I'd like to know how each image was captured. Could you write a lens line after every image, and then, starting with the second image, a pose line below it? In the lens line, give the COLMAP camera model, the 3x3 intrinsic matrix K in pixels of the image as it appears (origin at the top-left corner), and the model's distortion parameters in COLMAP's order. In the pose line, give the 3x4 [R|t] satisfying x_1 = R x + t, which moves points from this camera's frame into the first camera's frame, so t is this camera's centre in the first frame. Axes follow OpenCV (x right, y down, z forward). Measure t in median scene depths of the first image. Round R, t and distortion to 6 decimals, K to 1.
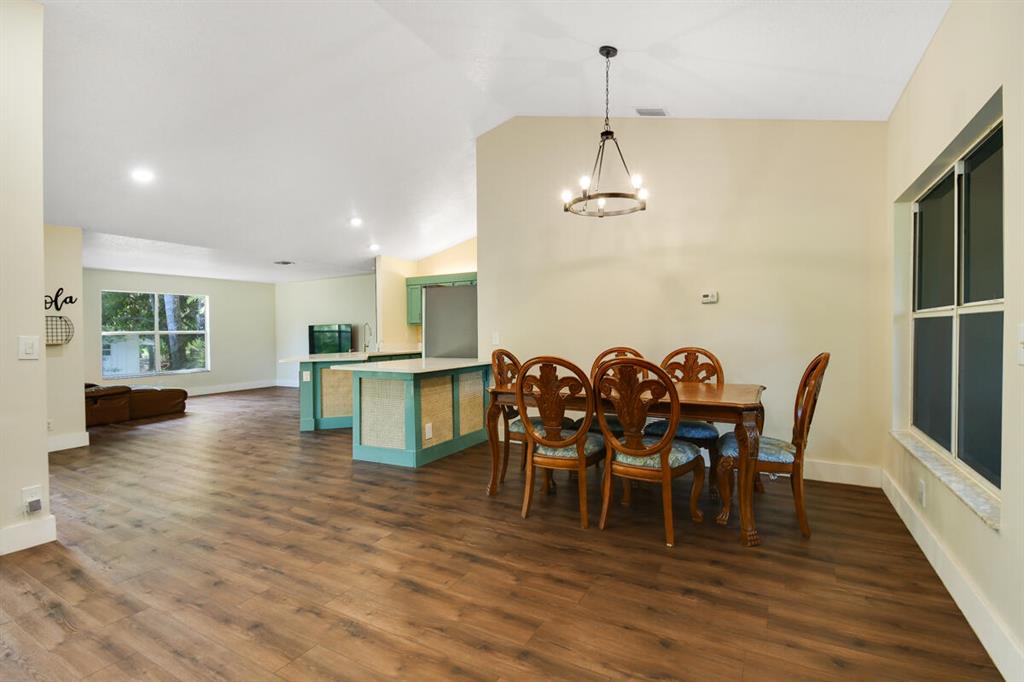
lens RADIAL K [[481.0, 0, 509.9], [0, 481.0, 333.6], [0, 0, 1]] dist [0.020010, -0.022350]
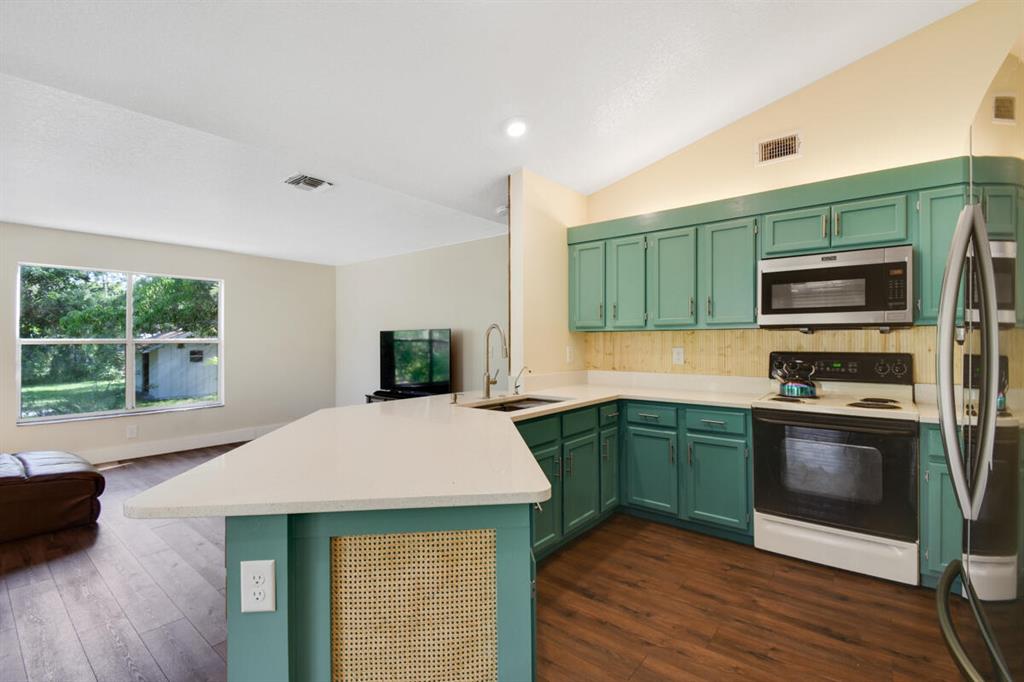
lens RADIAL K [[465.6, 0, 512.0], [0, 465.6, 341.0], [0, 0, 1]] dist [-0.011322, 0.000064]
pose [[0.985781, 0.012322, -0.167583, -0.227287], [-0.012834, 0.999916, -0.001969, -0.007993], [0.167545, 0.004092, 0.985856, 0.651339]]
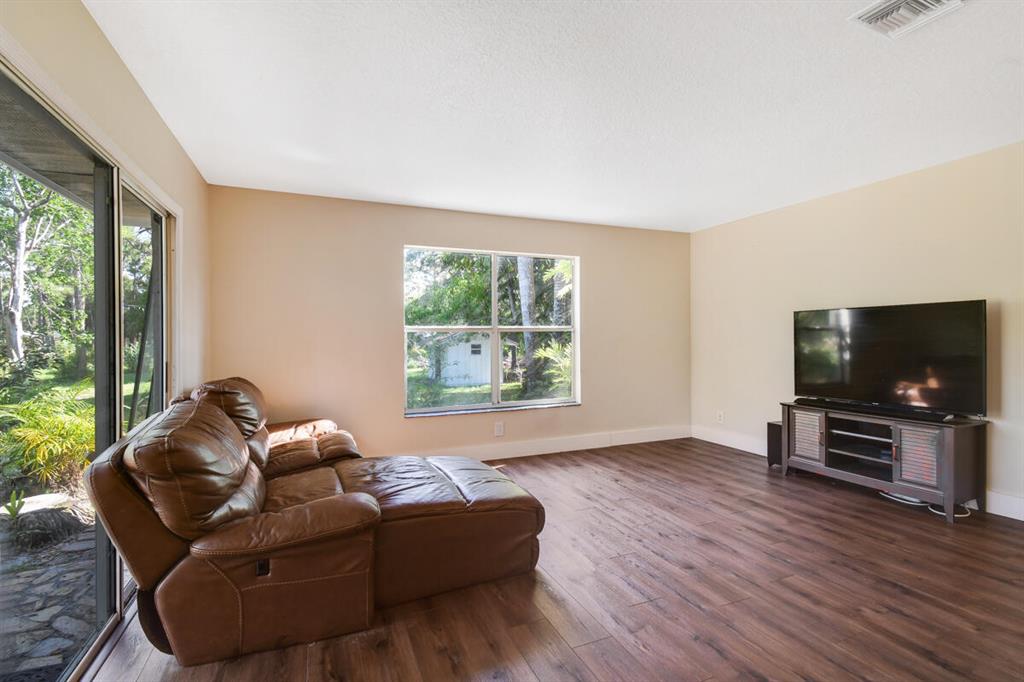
lens RADIAL K [[476.4, 0, 515.0], [0, 476.4, 342.8], [0, 0, 1]] dist [-0.001537, -0.000542]
pose [[0.797417, 0.017827, -0.603165, -0.501572], [-0.009807, 0.999814, 0.016585, 0.008009], [0.603349, -0.007310, 0.797444, 0.748611]]
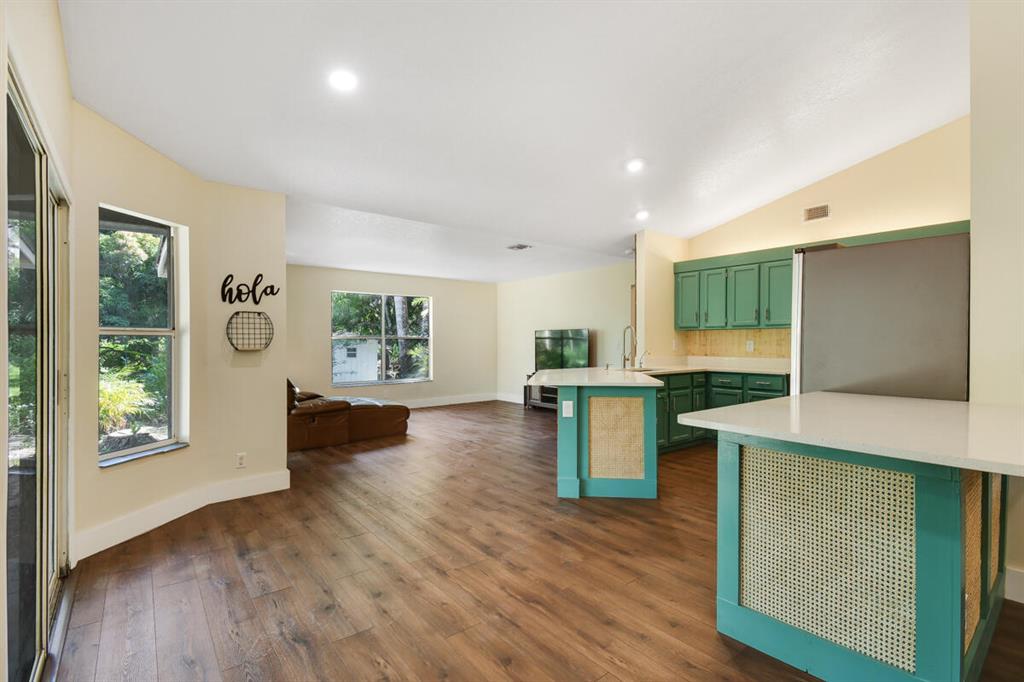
lens RADIAL K [[473.5, 0, 512.0], [0, 473.5, 341.0], [0, 0, 1]] dist [0.024162, -0.000049]
pose [[0.925507, 0.013720, -0.378483, -0.201662], [-0.014514, 0.999894, 0.000754, 0.001371], [0.378453, 0.004795, 0.925608, 0.318313]]
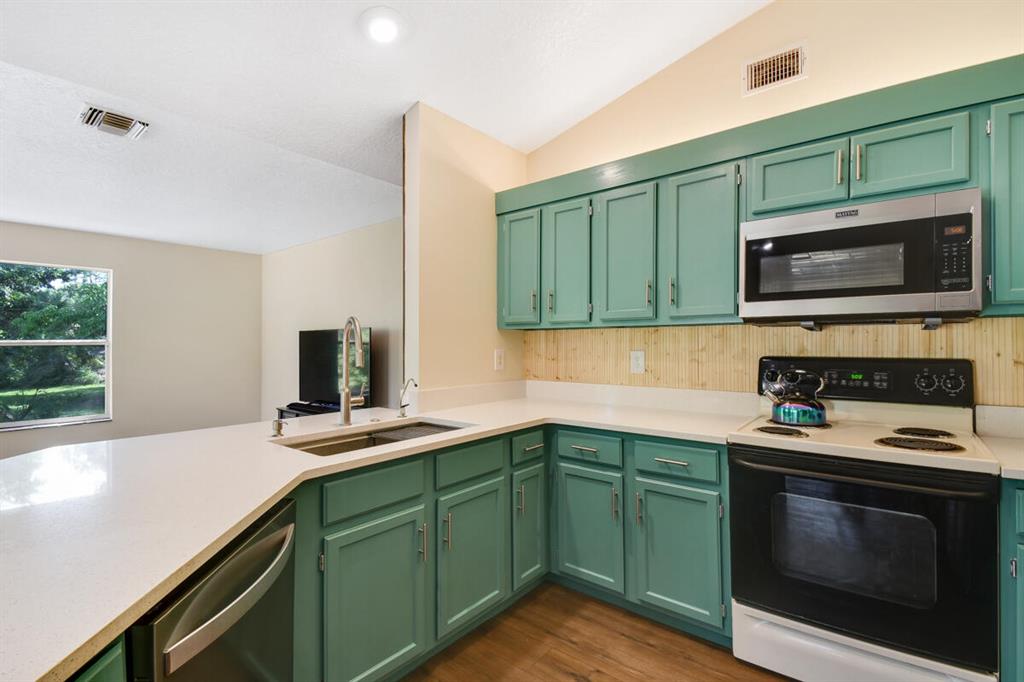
lens RADIAL K [[476.4, 0, 515.0], [0, 476.4, 342.8], [0, 0, 1]] dist [-0.001537, -0.000542]
pose [[0.986104, 0.010852, -0.165772, -0.170656], [-0.011337, 0.999934, -0.001979, -0.008541], [0.165739, 0.003831, 0.986162, 0.780224]]
